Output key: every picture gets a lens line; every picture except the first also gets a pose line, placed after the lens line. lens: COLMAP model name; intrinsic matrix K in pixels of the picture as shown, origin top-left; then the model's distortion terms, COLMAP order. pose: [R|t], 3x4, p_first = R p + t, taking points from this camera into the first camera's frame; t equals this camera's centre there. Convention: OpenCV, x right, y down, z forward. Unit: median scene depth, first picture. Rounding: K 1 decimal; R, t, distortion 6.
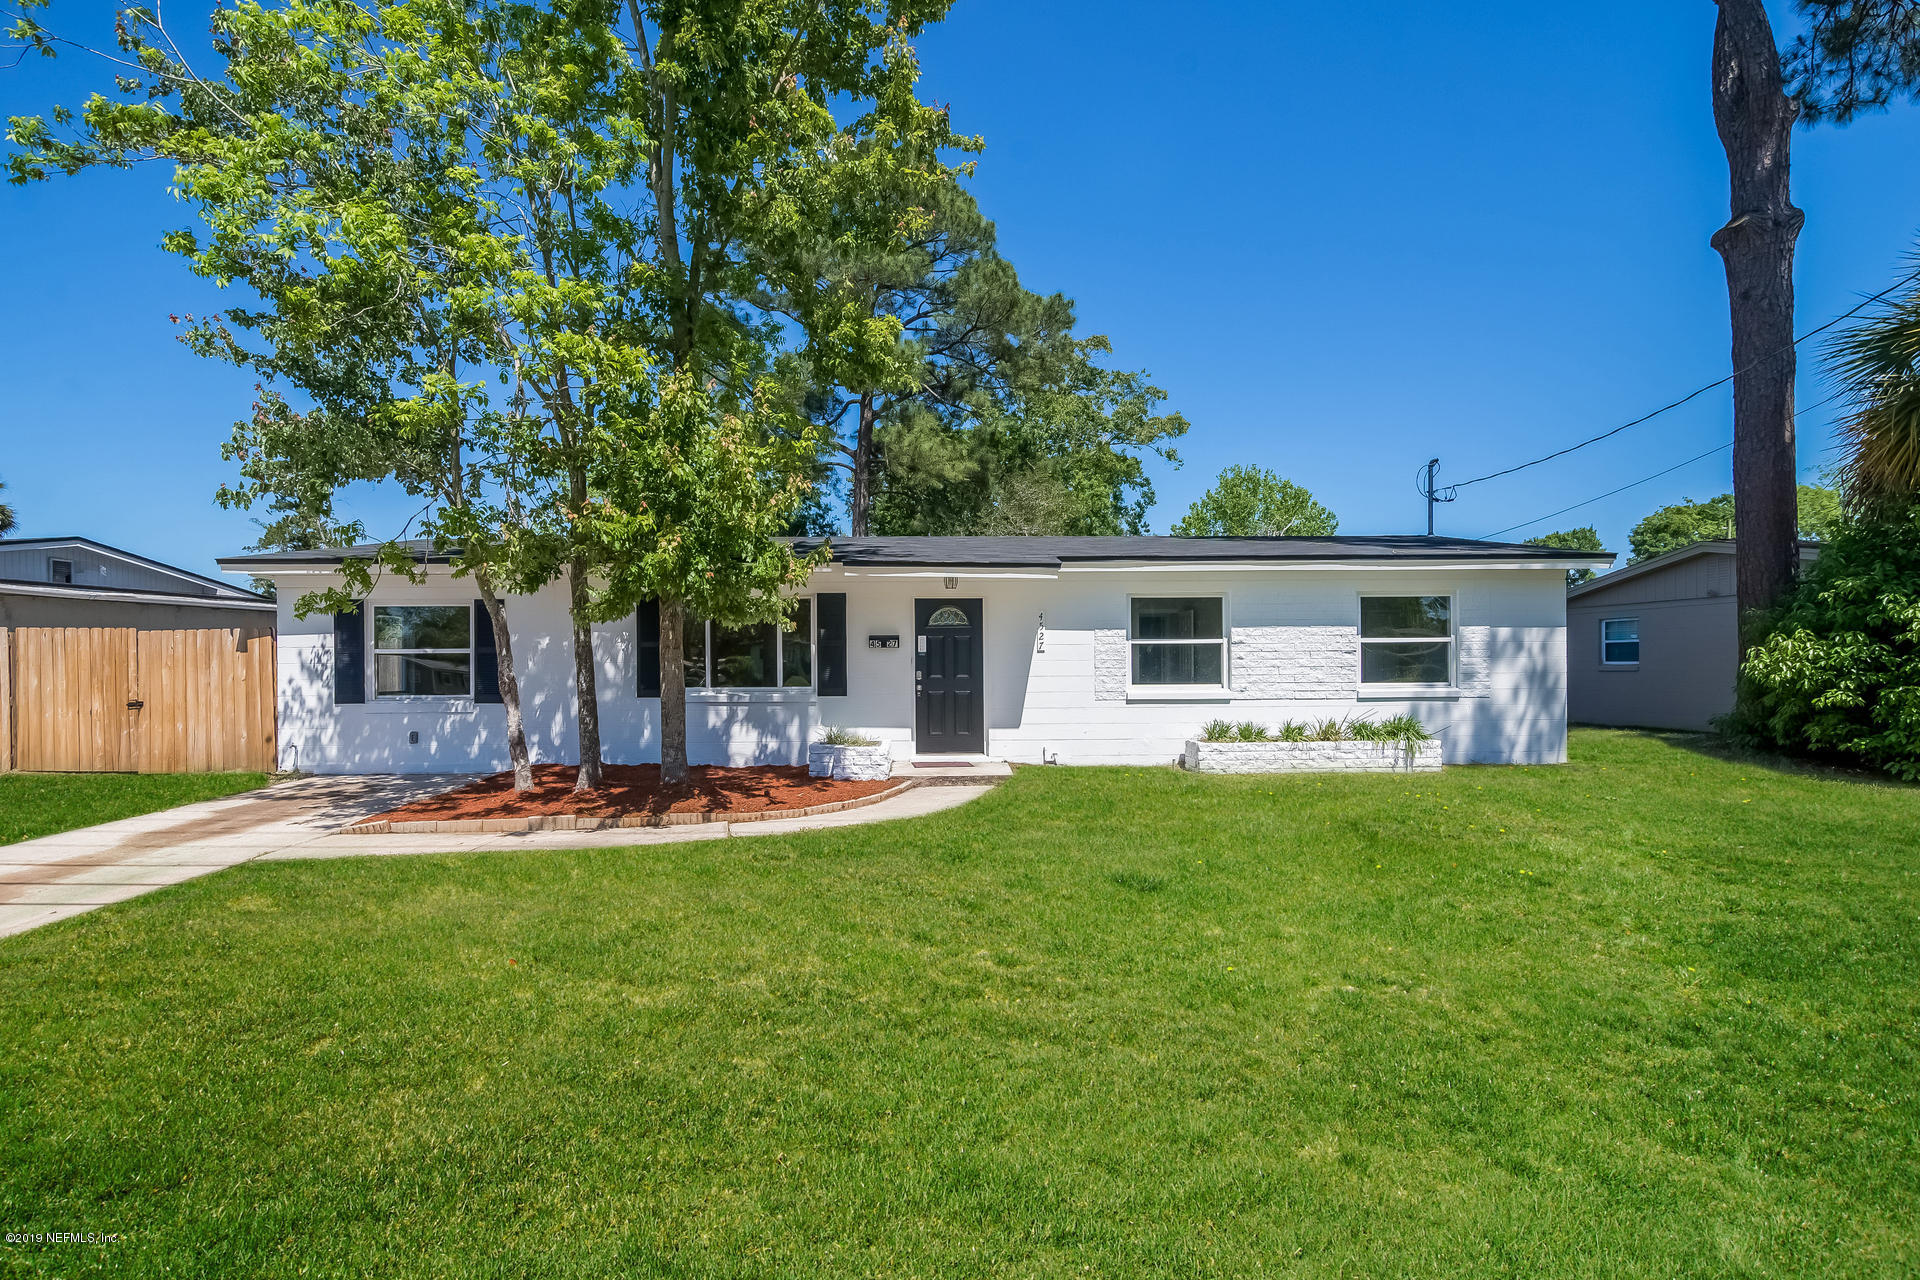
lens RADIAL K [[855.9, 0, 959.0], [0, 855.9, 663.1], [0, 0, 1]] dist [-0.000804, 0.000001]
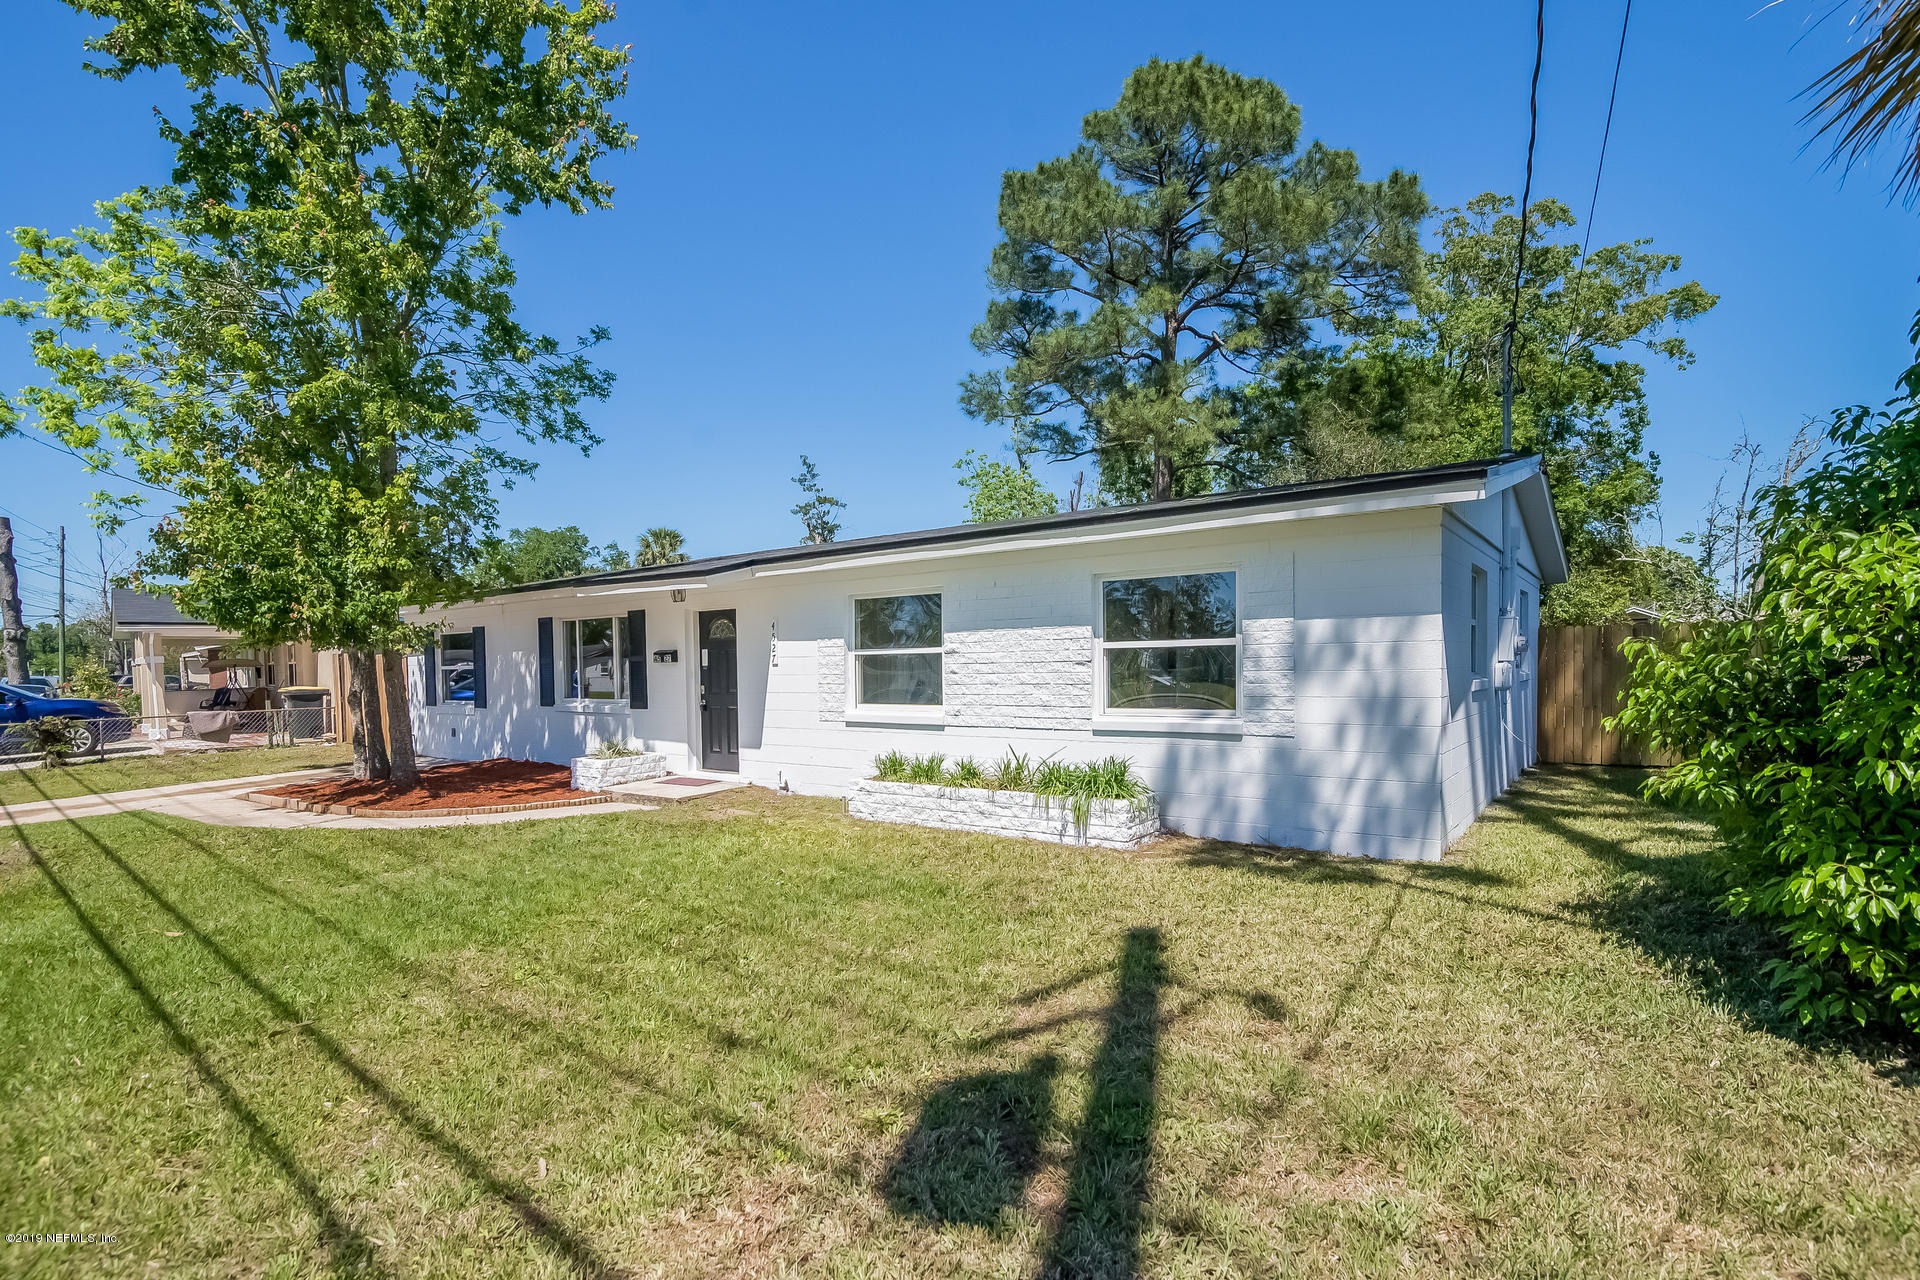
lens RADIAL K [[898.1, 0, 947.2], [0, 898.1, 652.5], [0, 0, 1]] dist [-0.003317, -0.000395]
pose [[0.793588, -0.013325, -0.608309, 0.810278], [0.010008, 0.999911, -0.008847, -0.016312], [0.608373, 0.000933, 0.793651, 0.356847]]
